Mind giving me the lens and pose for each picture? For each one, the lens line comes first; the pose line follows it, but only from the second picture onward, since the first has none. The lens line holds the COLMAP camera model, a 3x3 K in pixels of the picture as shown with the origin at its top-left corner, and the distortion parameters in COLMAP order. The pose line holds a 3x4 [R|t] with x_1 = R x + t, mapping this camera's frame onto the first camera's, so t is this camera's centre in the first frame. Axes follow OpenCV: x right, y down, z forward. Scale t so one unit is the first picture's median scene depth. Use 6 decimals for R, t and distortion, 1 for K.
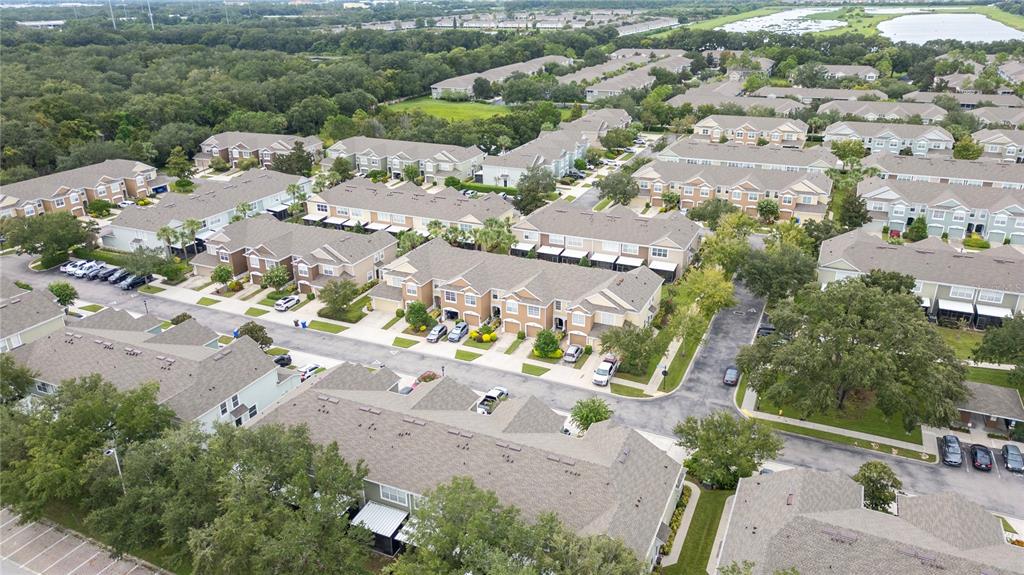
lens RADIAL K [[718.8, 0, 512.0], [0, 718.8, 287.5], [0, 0, 1]] dist [0.063498, -0.082650]
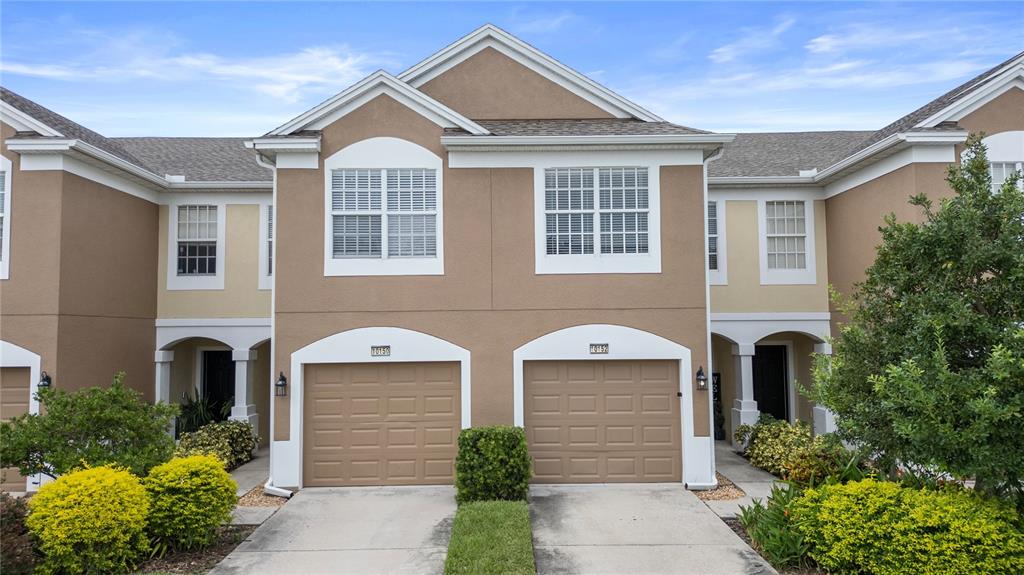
lens RADIAL K [[718.8, 0, 512.0], [0, 718.8, 287.5], [0, 0, 1]] dist [0.063498, -0.082650]
pose [[0.904397, 0.029742, 0.425655, -0.025407], [0.164490, 0.896161, -0.412114, 0.076137], [-0.393712, 0.442730, 0.805593, 0.797181]]
